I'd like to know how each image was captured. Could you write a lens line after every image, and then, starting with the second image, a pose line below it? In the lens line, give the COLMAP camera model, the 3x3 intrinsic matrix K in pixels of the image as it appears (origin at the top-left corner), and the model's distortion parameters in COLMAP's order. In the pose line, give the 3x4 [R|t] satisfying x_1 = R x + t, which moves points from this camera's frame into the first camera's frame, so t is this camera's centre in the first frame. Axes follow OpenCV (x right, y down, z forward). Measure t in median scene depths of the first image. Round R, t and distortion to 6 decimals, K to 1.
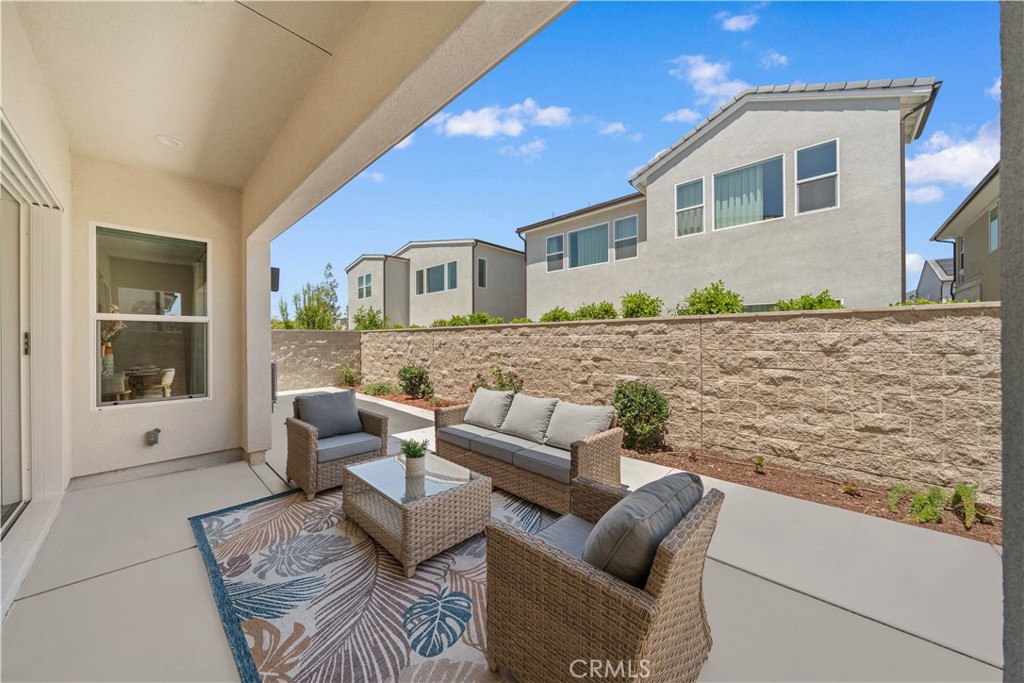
lens RADIAL K [[351.8, 0, 495.9], [0, 351.8, 339.4], [0, 0, 1]] dist [-0.007042, -0.000603]
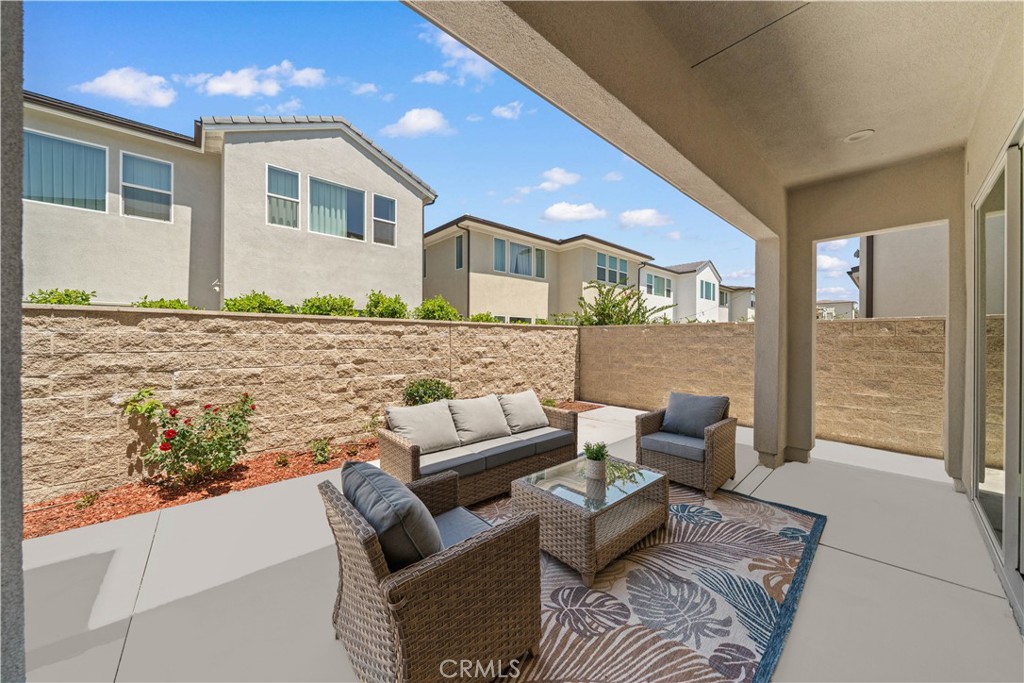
lens RADIAL K [[351.8, 0, 520.6], [0, 351.8, 341.1], [0, 0, 1]] dist [-0.007042, -0.000603]
pose [[0.040096, -0.003740, 0.999189, -0.627665], [-0.002635, 0.999989, 0.003848, 0.000207], [-0.999192, -0.002787, 0.040086, 0.602824]]
